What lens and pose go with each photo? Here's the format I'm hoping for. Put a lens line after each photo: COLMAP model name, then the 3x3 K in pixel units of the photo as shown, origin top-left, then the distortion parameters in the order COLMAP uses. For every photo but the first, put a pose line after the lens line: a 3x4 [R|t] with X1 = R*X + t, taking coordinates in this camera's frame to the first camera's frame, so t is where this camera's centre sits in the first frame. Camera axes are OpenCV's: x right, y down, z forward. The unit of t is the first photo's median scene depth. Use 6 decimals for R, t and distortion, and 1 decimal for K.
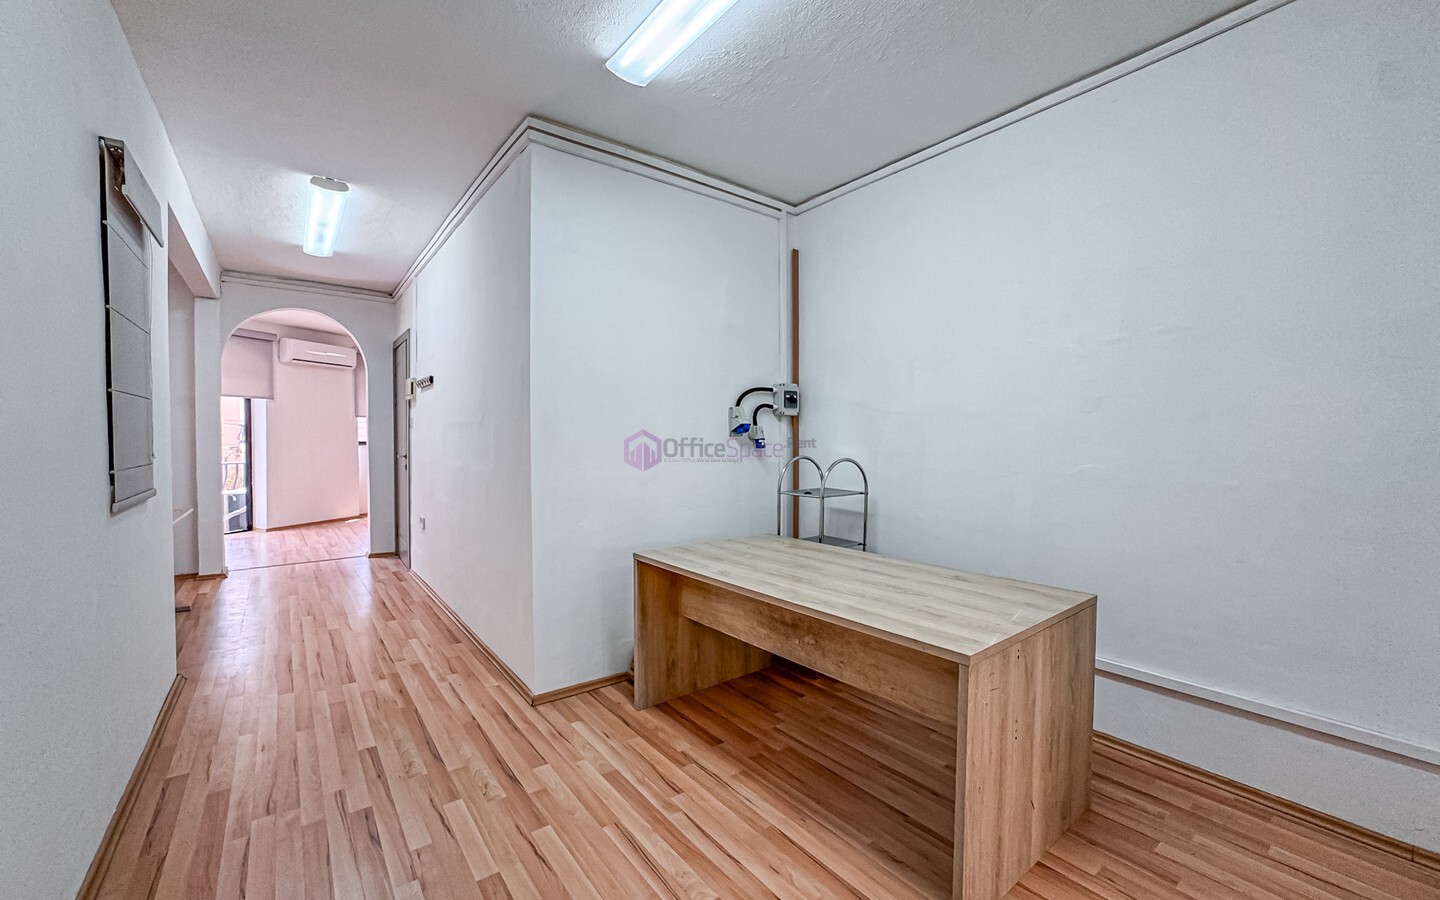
lens RADIAL K [[587.2, 0, 724.7], [0, 587.2, 453.8], [0, 0, 1]] dist [-0.039762, 0.019375]
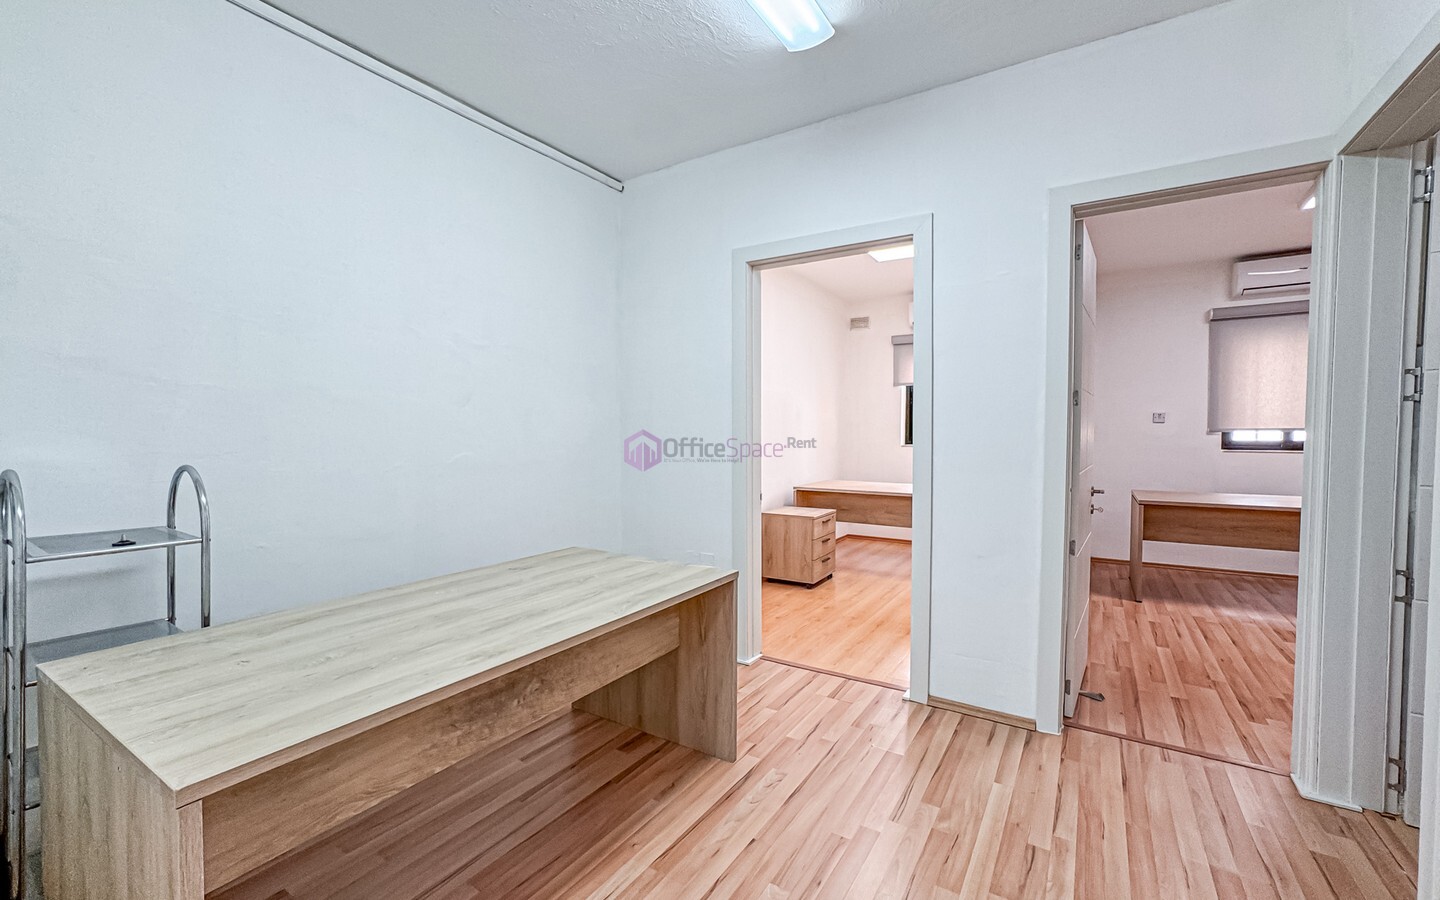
lens RADIAL K [[587.2, 0, 724.7], [0, 587.2, 453.8], [0, 0, 1]] dist [-0.039762, 0.019375]
pose [[-0.336953, -0.036010, 0.940833, -0.467394], [0.025675, 0.998545, 0.047414, -0.015892], [-0.941171, 0.040132, -0.335538, 0.712496]]
